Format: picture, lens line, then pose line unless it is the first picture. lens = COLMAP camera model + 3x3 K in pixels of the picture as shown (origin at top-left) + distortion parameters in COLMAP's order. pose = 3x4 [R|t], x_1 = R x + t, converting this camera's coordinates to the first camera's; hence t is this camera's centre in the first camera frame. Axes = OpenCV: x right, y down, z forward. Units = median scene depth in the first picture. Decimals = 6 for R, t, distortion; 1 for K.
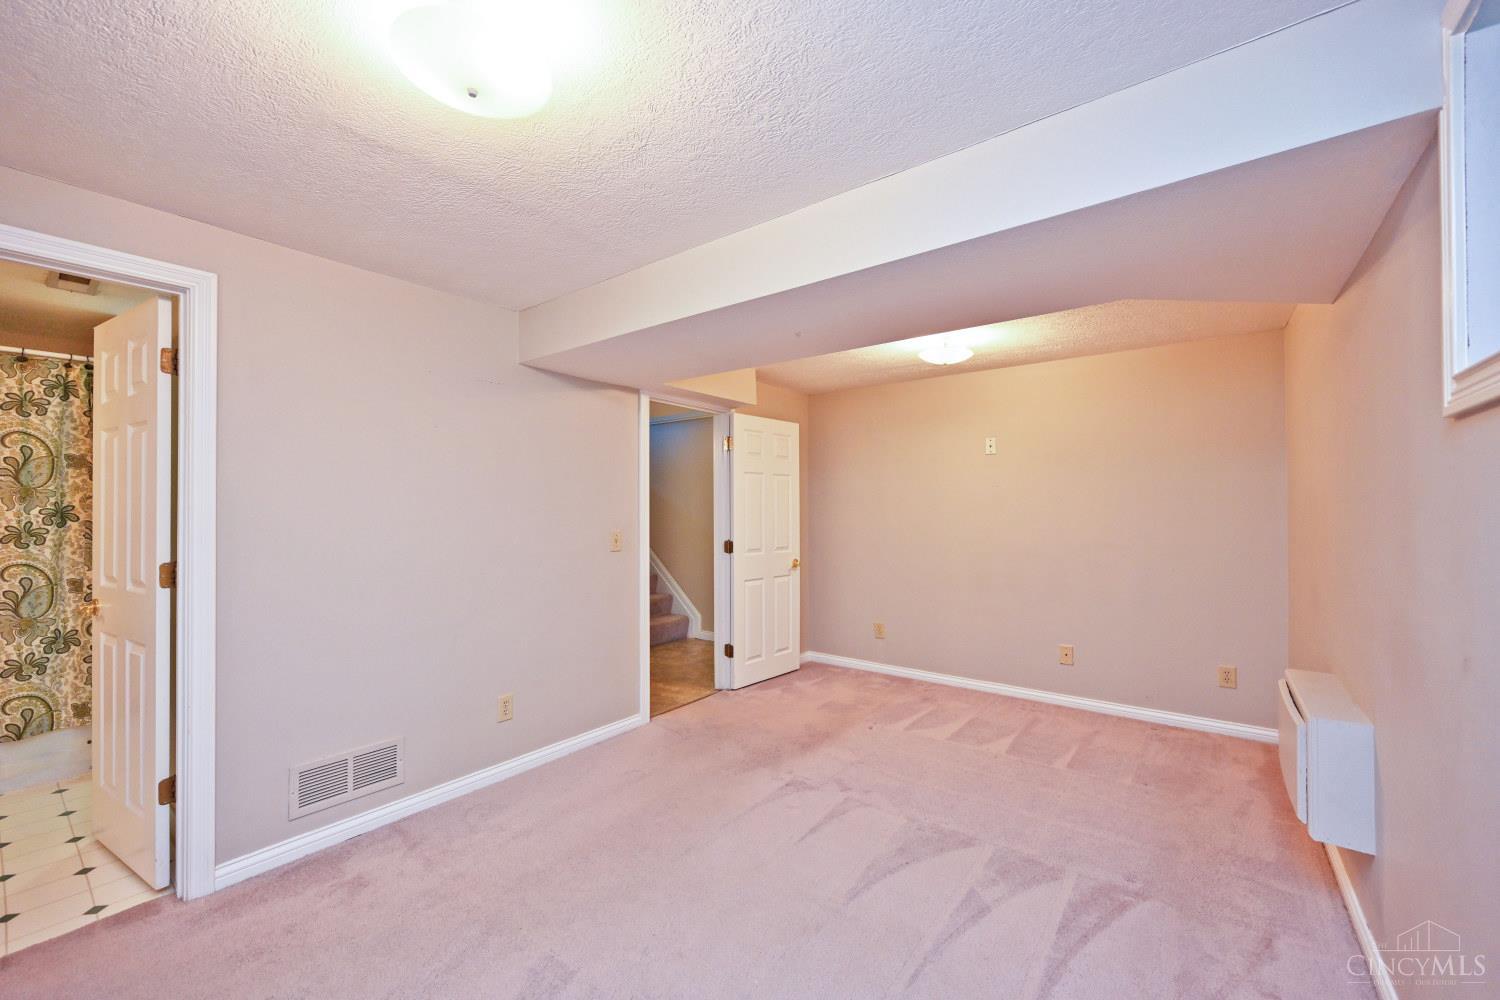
lens RADIAL K [[597.7, 0, 746.3], [0, 597.7, 502.5], [0, 0, 1]] dist [0.000939, 0.000150]
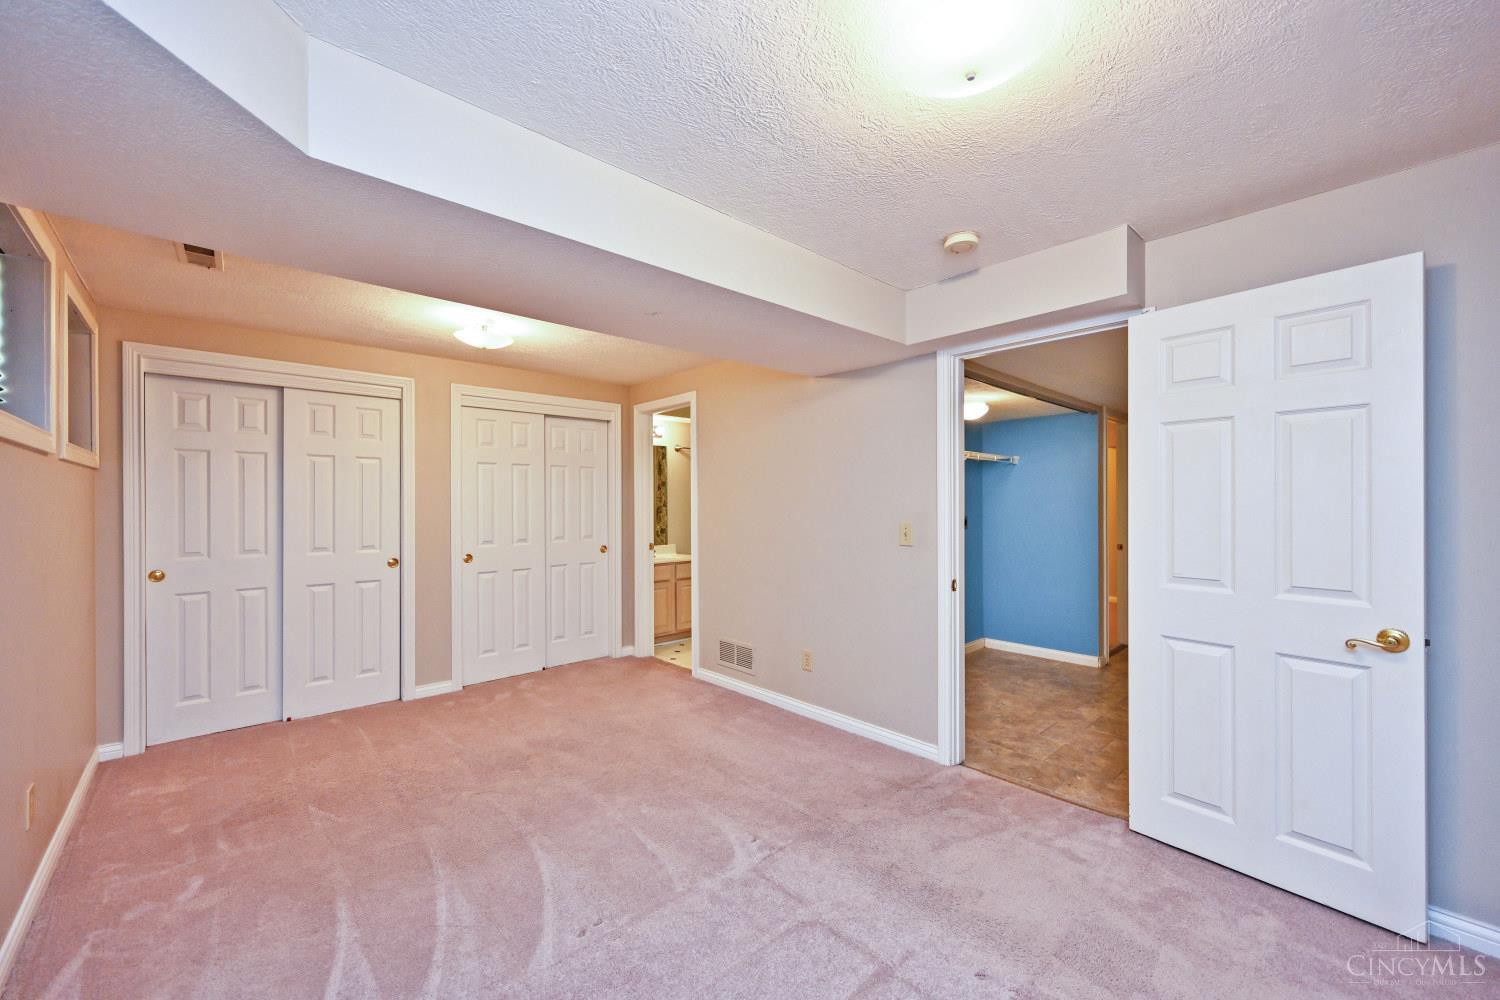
lens RADIAL K [[597.7, 0, 746.3], [0, 597.7, 502.5], [0, 0, 1]] dist [0.000939, 0.000150]
pose [[-0.179343, 0.000685, -0.983786, 1.843147], [0.014907, 0.999887, -0.002021, 0.038436], [0.983674, -0.015028, -0.179333, 2.424017]]
